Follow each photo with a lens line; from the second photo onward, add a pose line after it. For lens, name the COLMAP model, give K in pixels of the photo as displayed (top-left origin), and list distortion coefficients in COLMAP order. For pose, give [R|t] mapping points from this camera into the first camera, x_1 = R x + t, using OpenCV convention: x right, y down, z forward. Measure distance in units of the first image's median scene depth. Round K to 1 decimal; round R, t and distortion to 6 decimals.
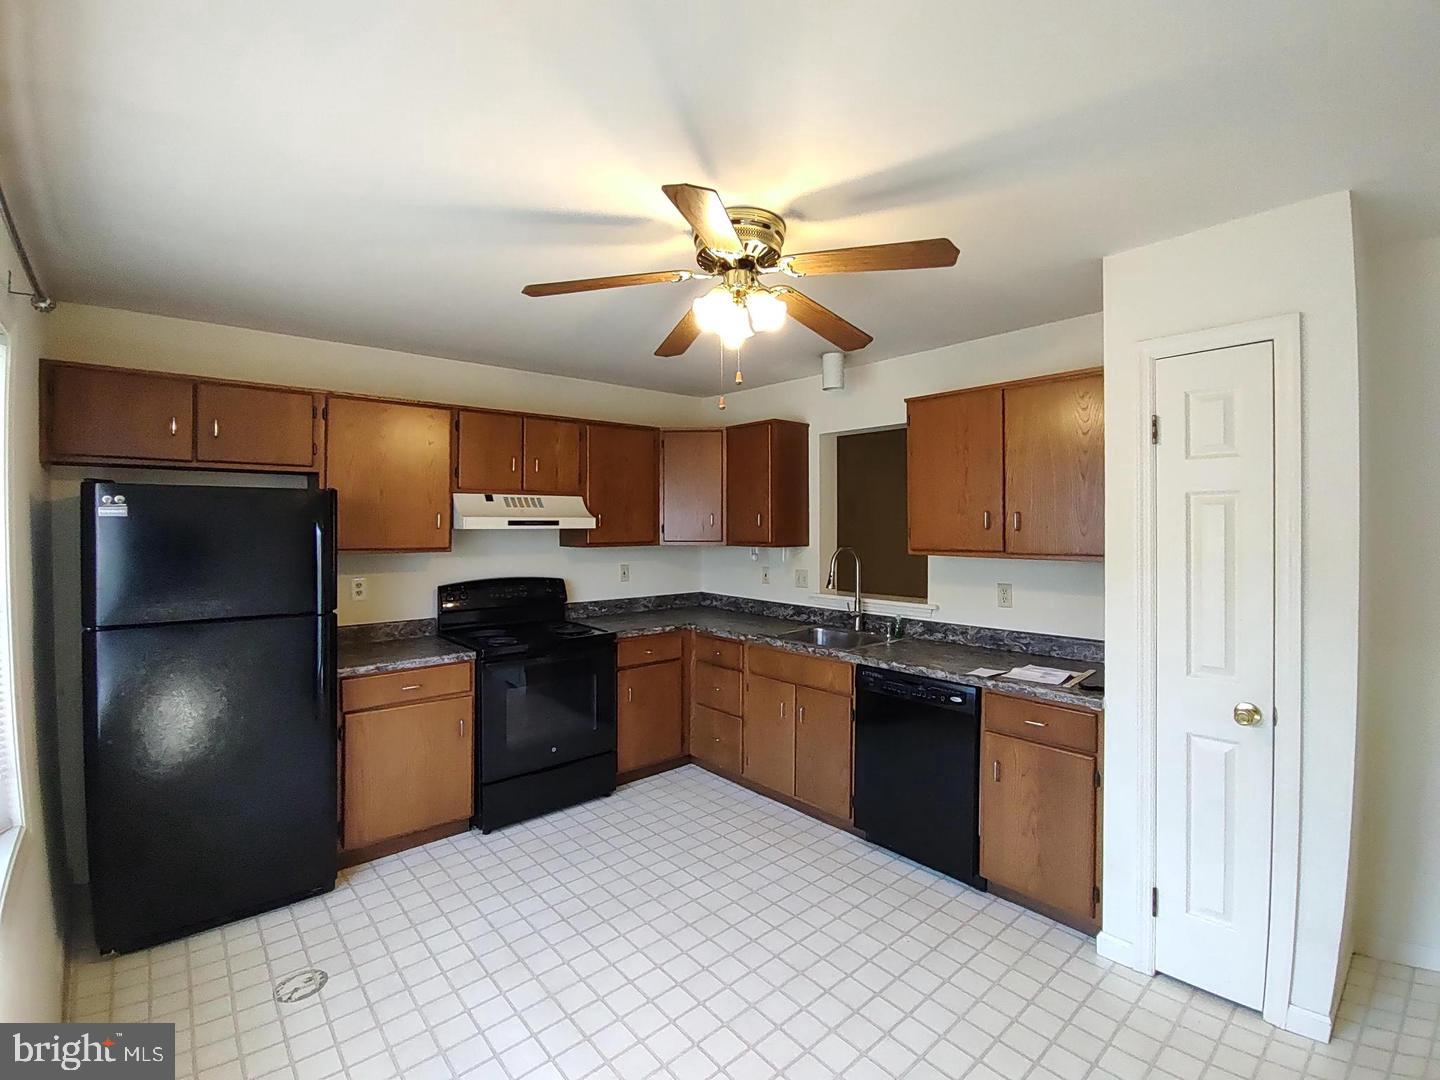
lens RADIAL K [[658.0, 0, 716.6], [0, 658.0, 533.2], [0, 0, 1]] dist [-0.022975, 0.001329]
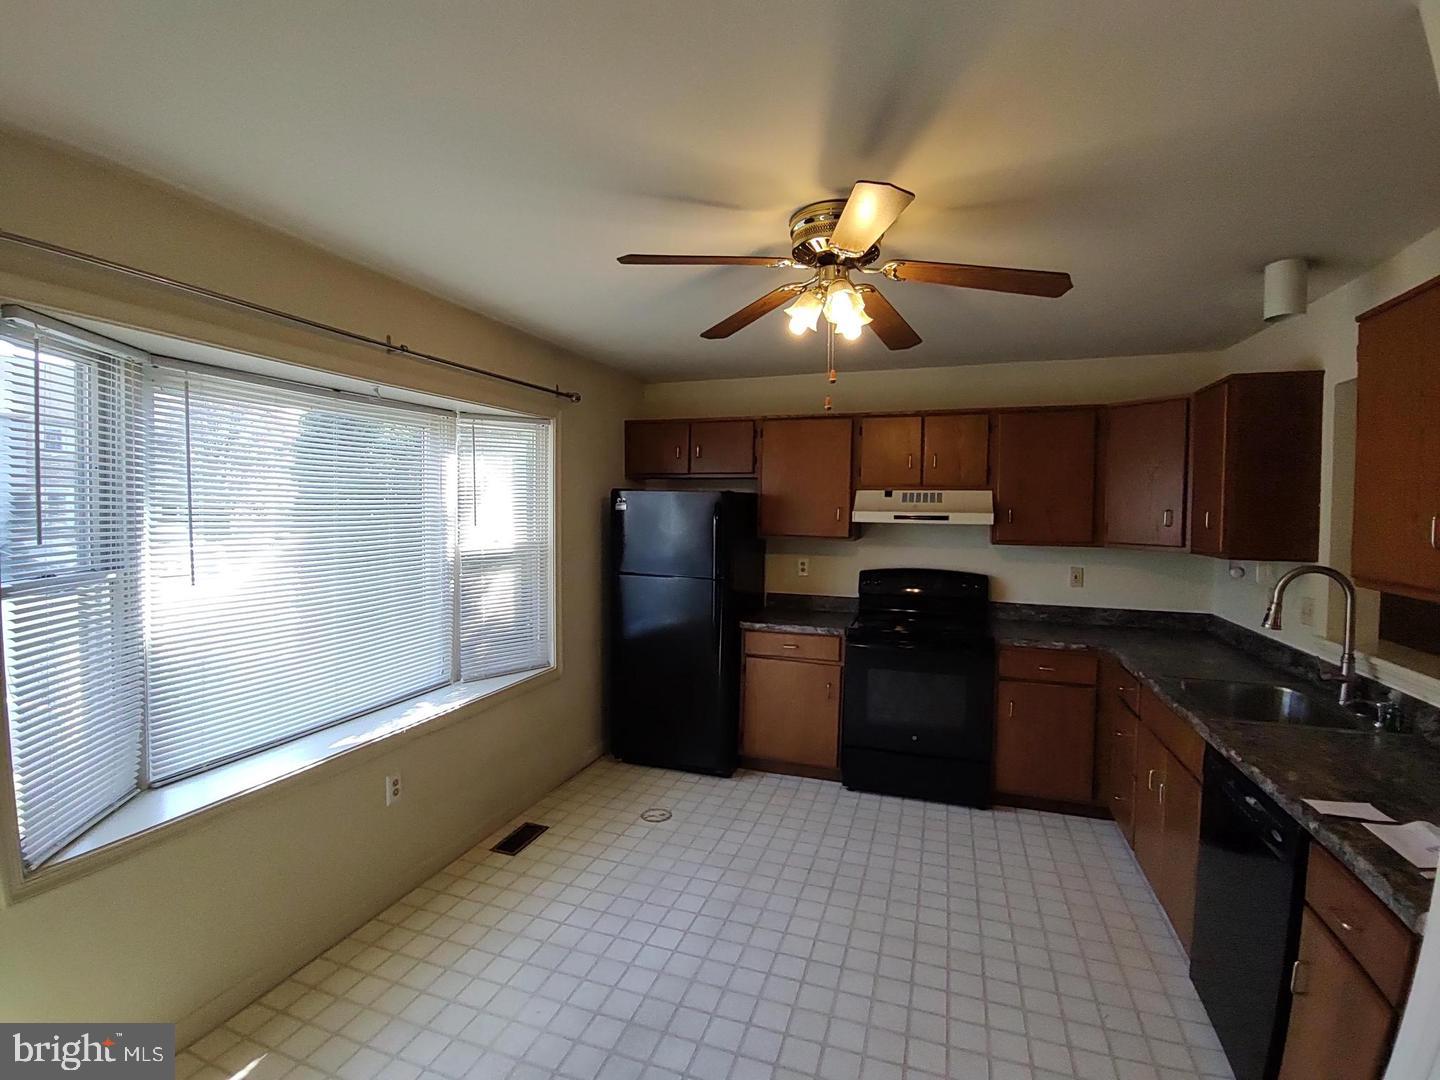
lens RADIAL K [[658.0, 0, 715.9], [0, 658.0, 533.7], [0, 0, 1]] dist [-0.022975, 0.001329]
pose [[0.492049, 0.040715, -0.869615, 0.529998], [-0.024493, 0.999158, 0.032922, -0.018861], [0.870223, 0.005100, 0.492632, 0.242254]]
